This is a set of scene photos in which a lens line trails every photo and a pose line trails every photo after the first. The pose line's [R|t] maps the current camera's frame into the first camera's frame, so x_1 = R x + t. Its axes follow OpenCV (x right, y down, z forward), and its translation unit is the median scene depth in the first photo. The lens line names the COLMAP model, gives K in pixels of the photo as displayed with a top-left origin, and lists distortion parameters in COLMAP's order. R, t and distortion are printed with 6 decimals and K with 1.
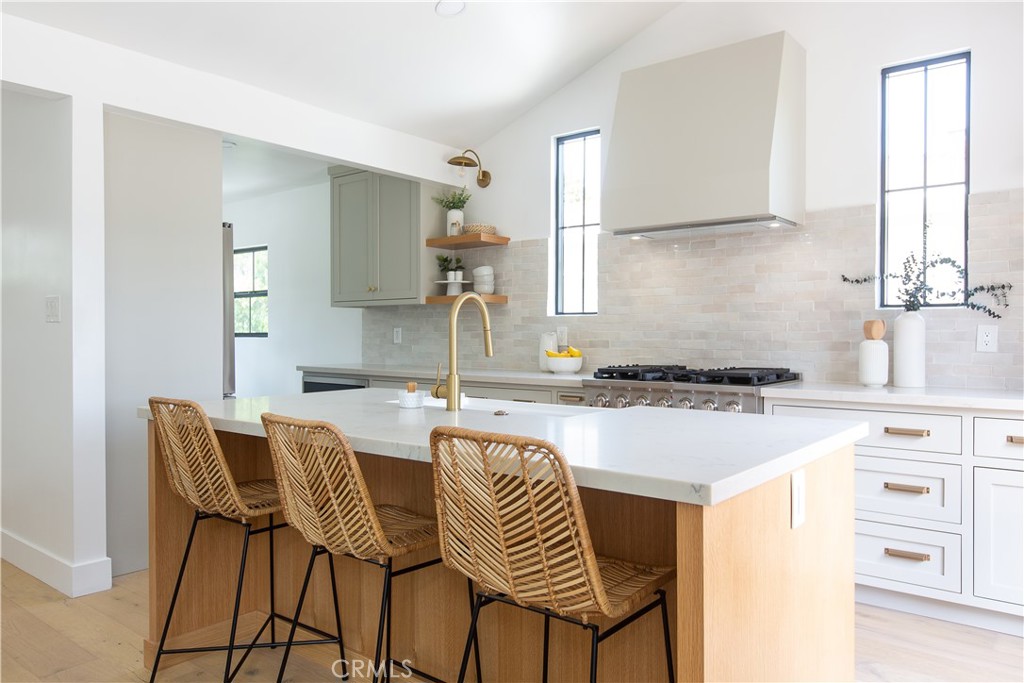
lens RADIAL K [[666.1, 0, 512.0], [0, 666.1, 341.5], [0, 0, 1]] dist [0.000454, 0.001996]
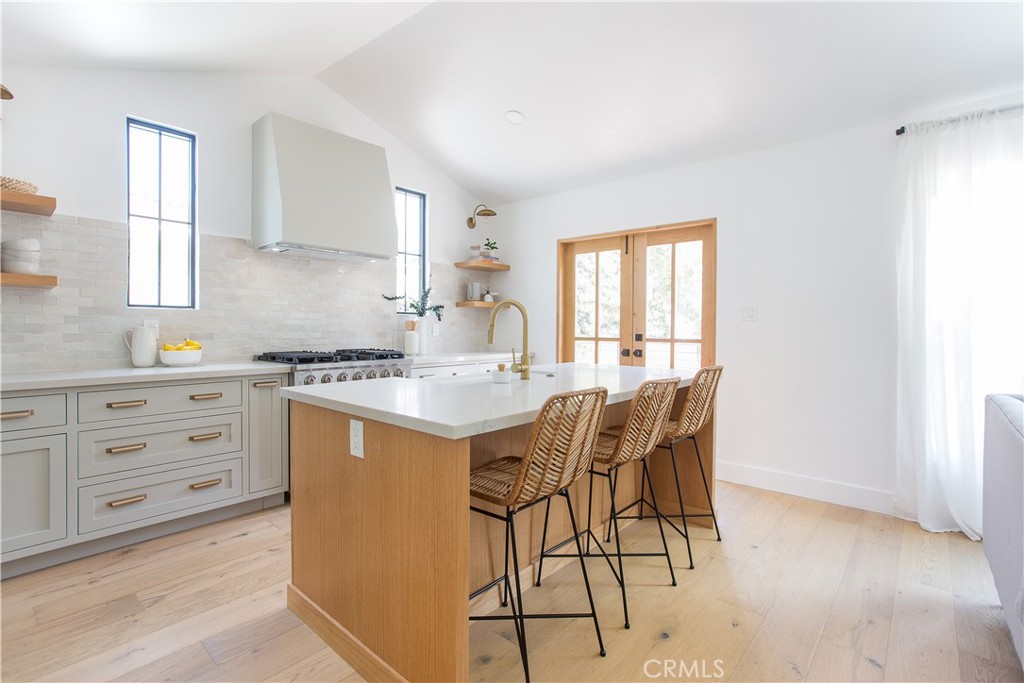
lens RADIAL K [[464.6, 0, 512.0], [0, 464.6, 341.5], [0, 0, 1]] dist [0.004152, -0.000423]
pose [[0.088997, -0.027075, 0.995664, -0.577543], [0.010682, 0.999599, 0.026228, -0.002529], [-0.995975, 0.008302, 0.089251, 0.438105]]
